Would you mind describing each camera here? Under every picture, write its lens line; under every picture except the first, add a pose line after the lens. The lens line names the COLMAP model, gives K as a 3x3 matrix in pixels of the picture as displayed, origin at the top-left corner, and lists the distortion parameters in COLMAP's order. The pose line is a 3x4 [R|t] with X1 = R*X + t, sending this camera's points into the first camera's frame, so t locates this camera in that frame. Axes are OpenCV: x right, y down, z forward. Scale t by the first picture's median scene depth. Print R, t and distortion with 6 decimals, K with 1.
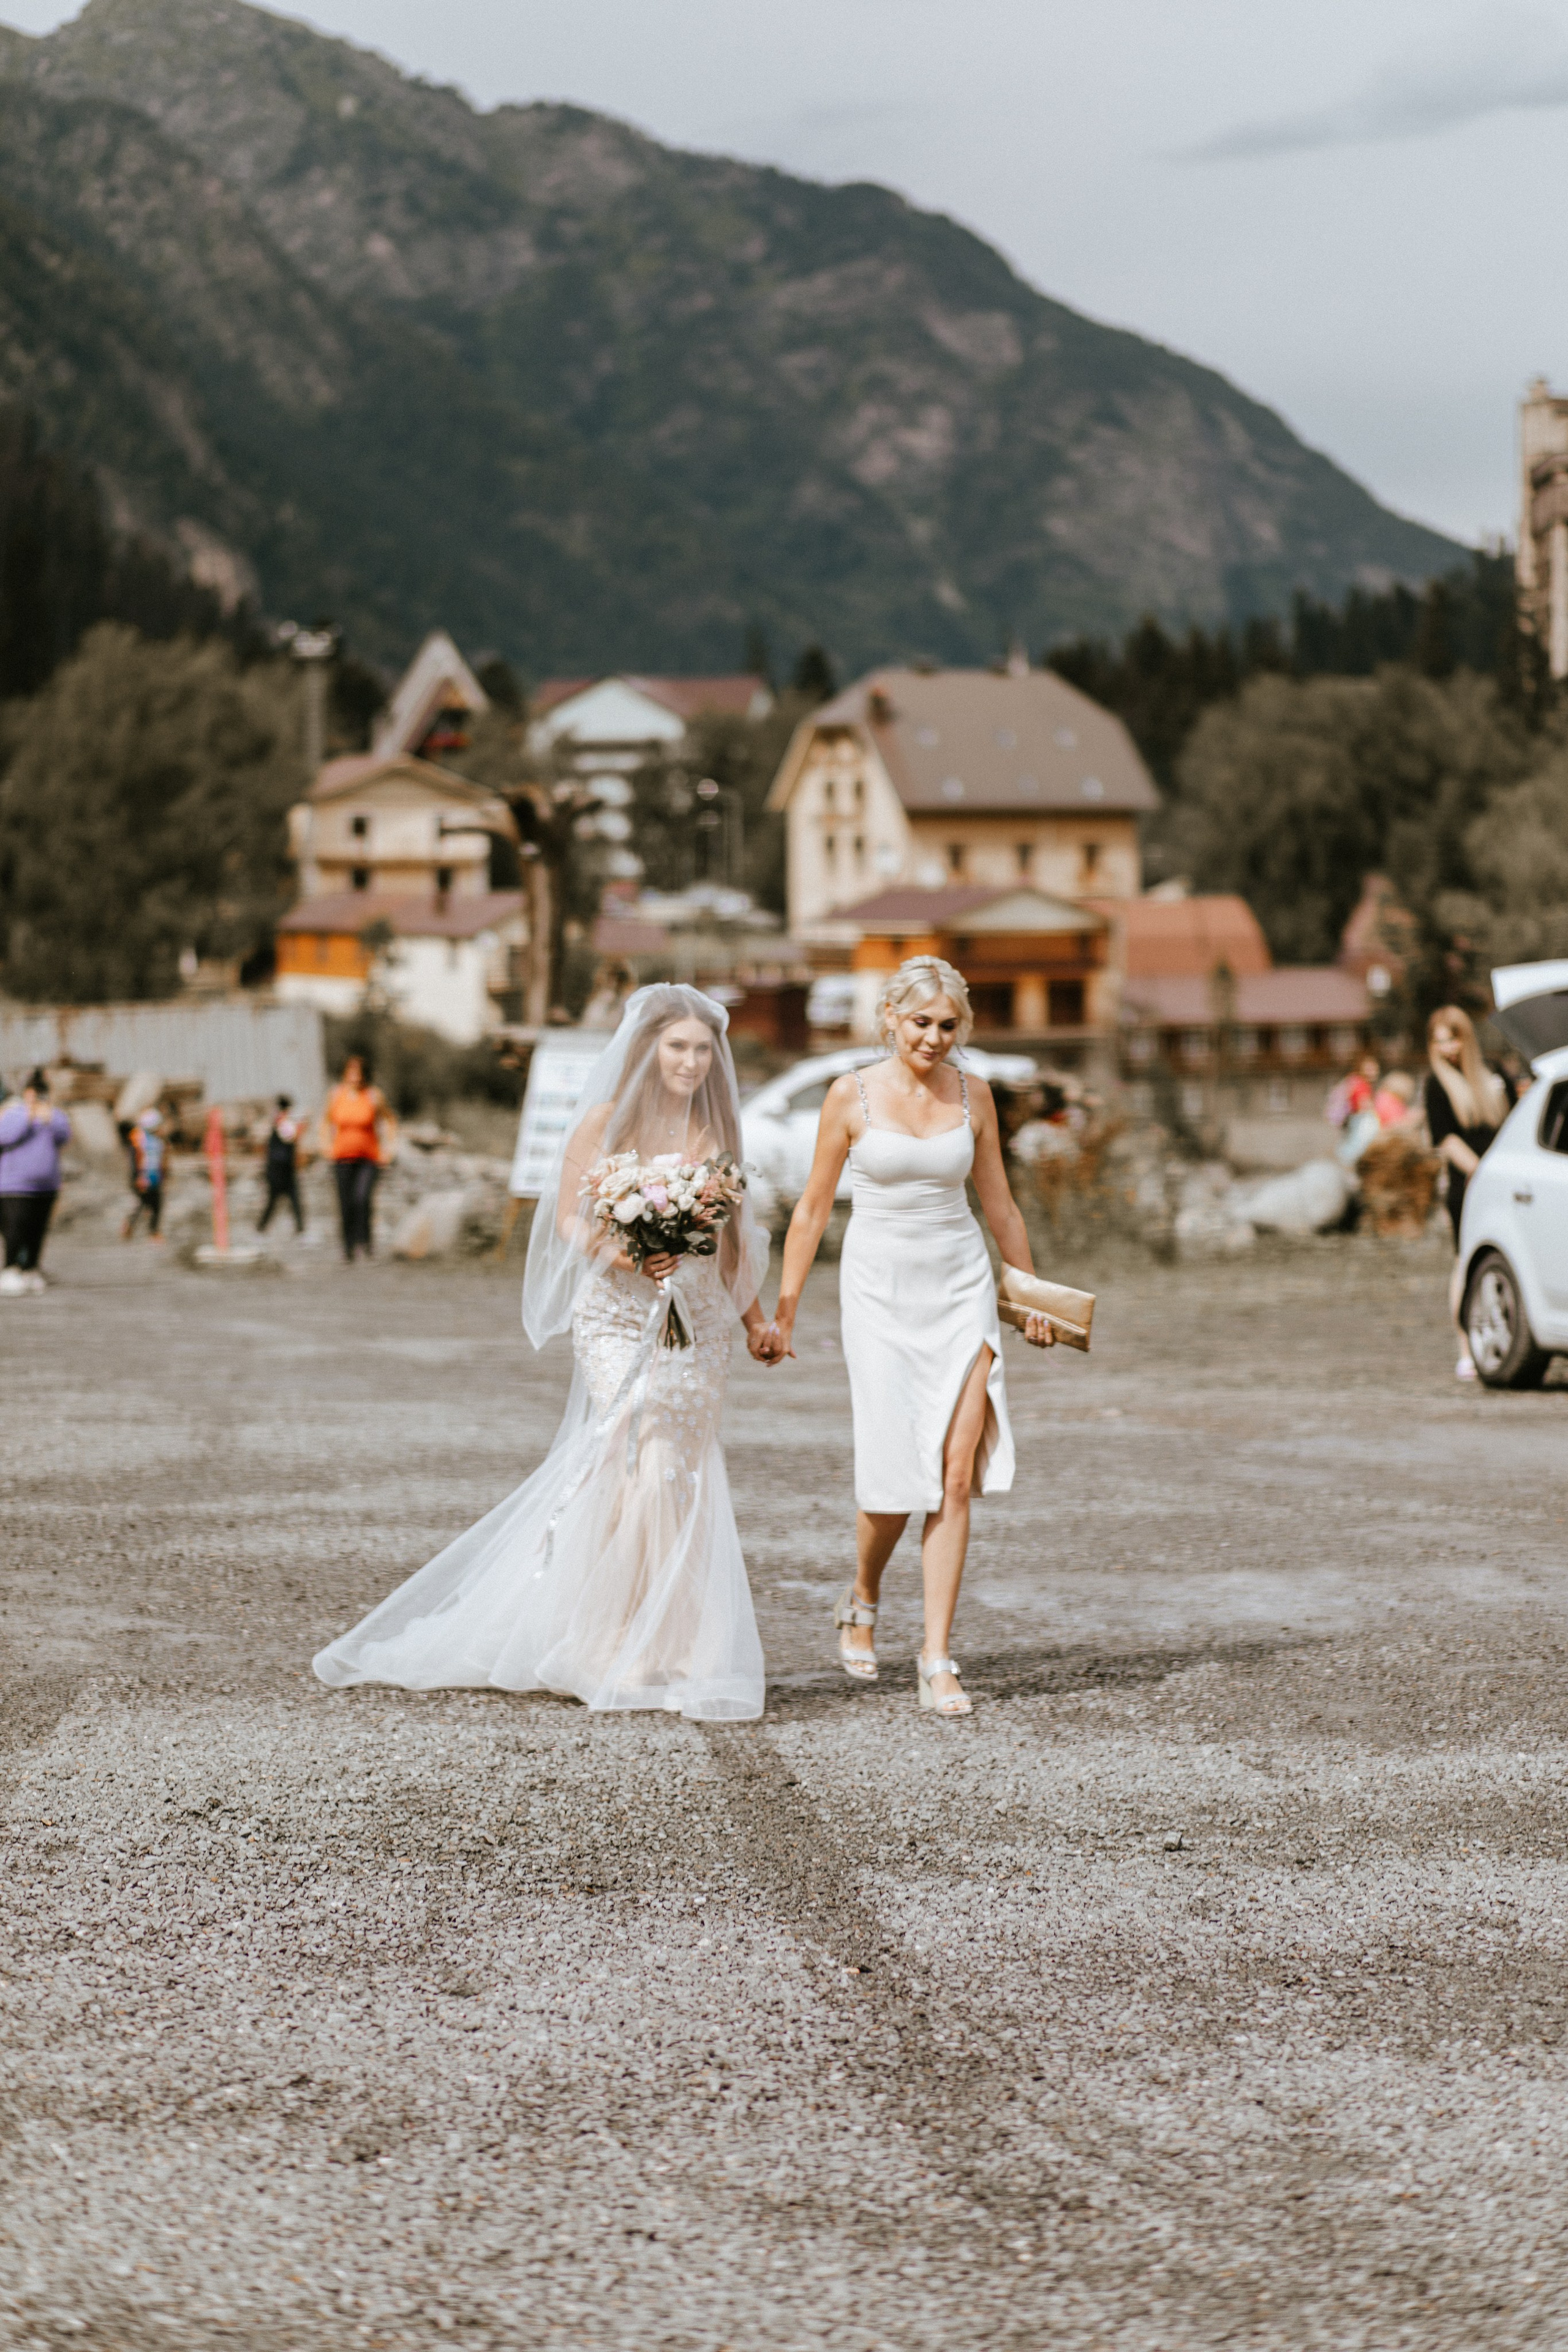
lens RADIAL K [[5229.4, 0, 784.0], [0, 5229.4, 1176.0], [0, 0, 1]] dist [-0.034188, -0.104532]
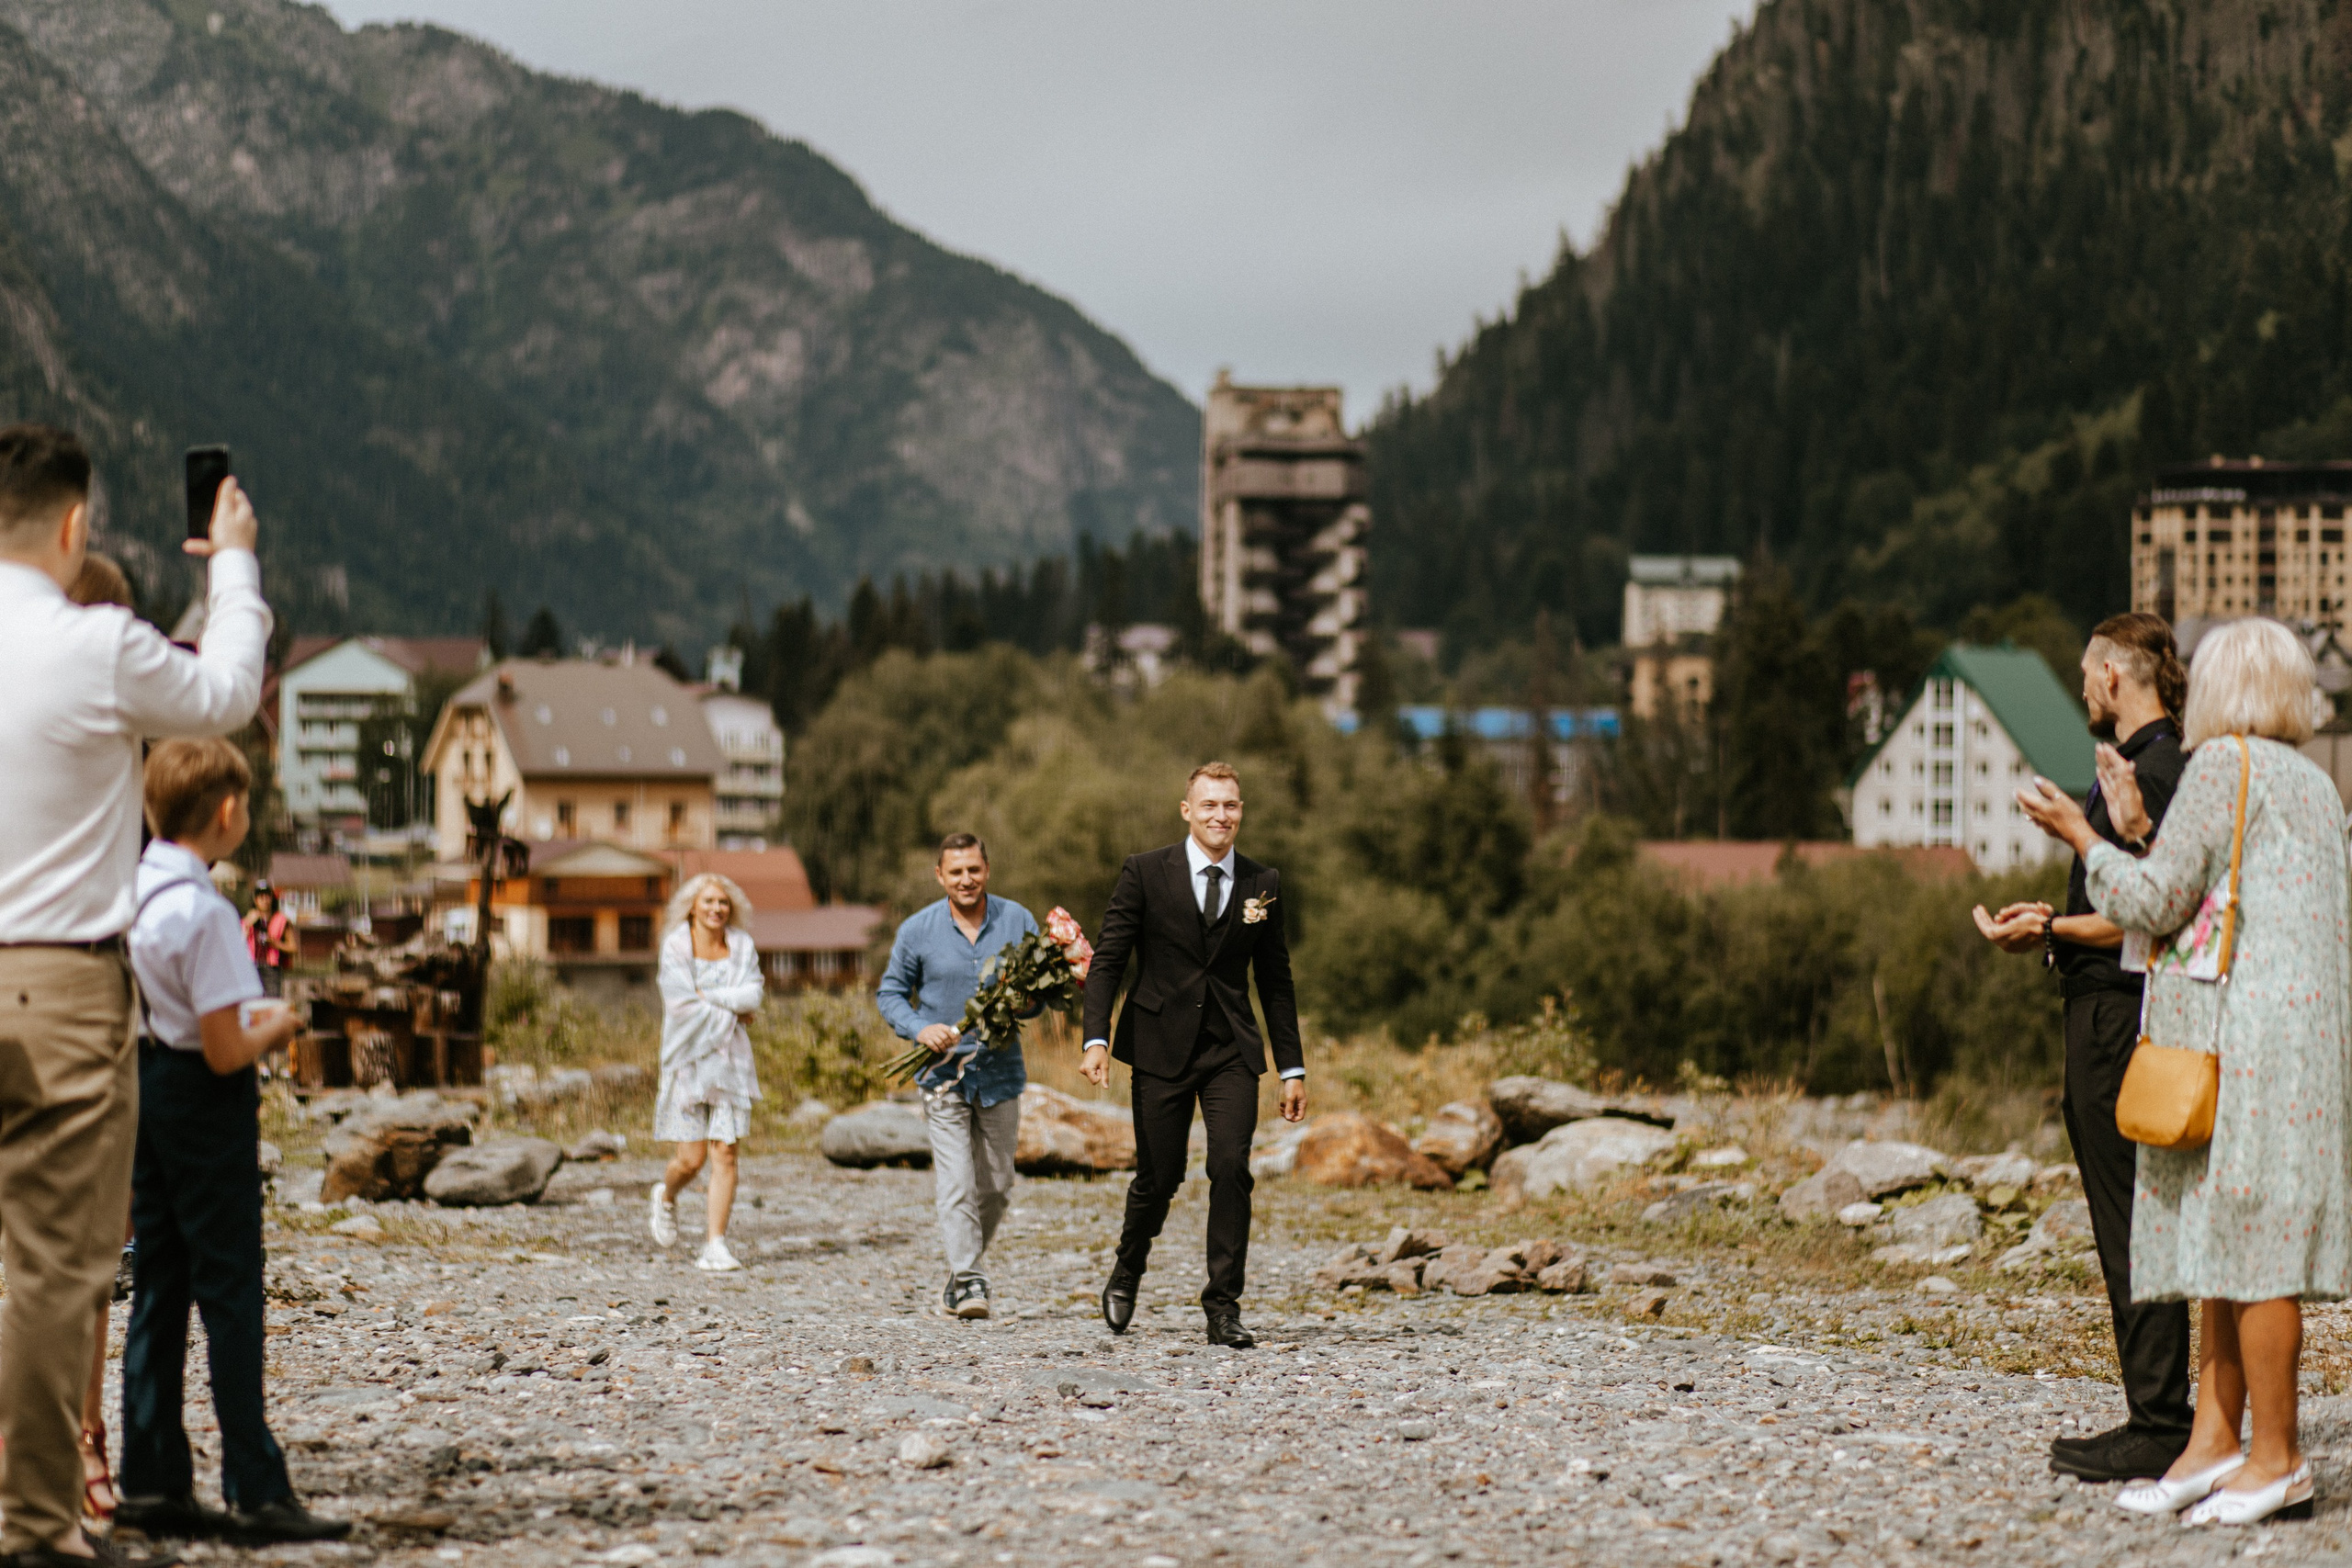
lens RADIAL K [[5682.3, 0, 1176.0], [0, 5682.3, 784.0], [0, 0, 1]] dist [-0.053360, -1.070221]
pose [[0.997044, 0.011545, 0.075959, 0.021187], [-0.007303, 0.998410, -0.055889, 0.001782], [-0.076483, 0.055169, 0.995543, -0.098866]]
